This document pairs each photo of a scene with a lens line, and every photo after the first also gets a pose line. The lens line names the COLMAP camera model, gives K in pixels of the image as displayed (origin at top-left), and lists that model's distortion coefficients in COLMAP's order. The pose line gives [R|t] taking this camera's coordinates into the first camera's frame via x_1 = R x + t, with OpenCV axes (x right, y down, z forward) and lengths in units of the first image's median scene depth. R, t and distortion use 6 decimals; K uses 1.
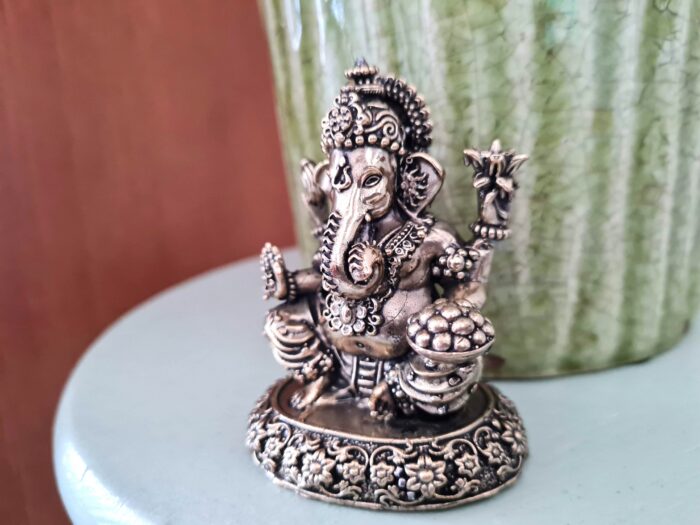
lens RADIAL K [[598.3, 0, 350.0], [0, 598.3, 262.5], [0, 0, 1]] dist [-0.121220, -0.001886]
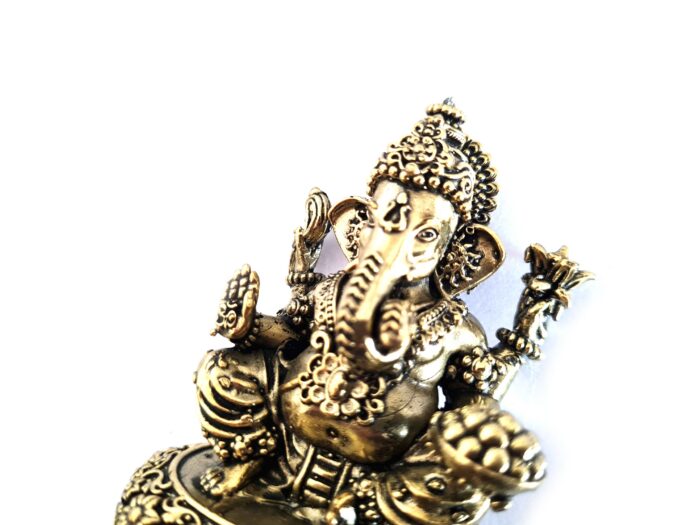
lens RADIAL K [[603.2, 0, 350.0], [0, 603.2, 262.5], [0, 0, 1]] dist [-0.082585, 0.007122]
pose [[0.897095, 0.373228, 0.236477, -0.223411], [-0.318039, 0.916995, -0.240772, 0.118692], [-0.306711, 0.140786, 0.941333, 0.268424]]
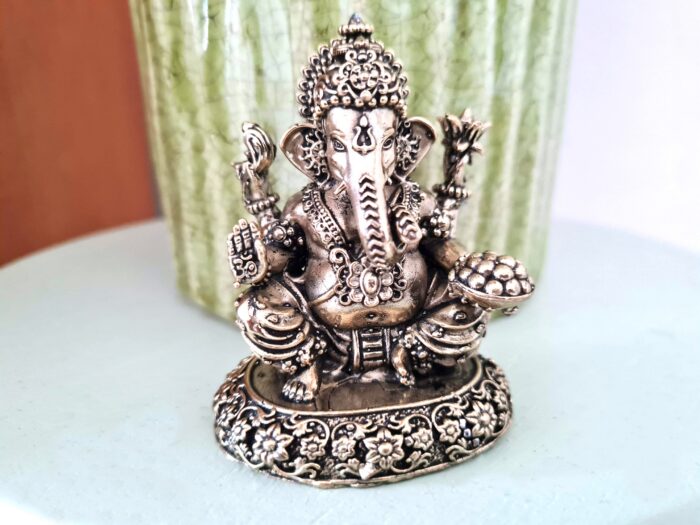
lens RADIAL K [[603.2, 0, 350.0], [0, 603.2, 262.5], [0, 0, 1]] dist [-0.082585, 0.007122]
pose [[0.760596, -0.103514, 0.640920, -0.636228], [0.103082, 0.993939, 0.038199, 0.013034], [-0.640989, 0.037013, 0.766657, 0.281391]]
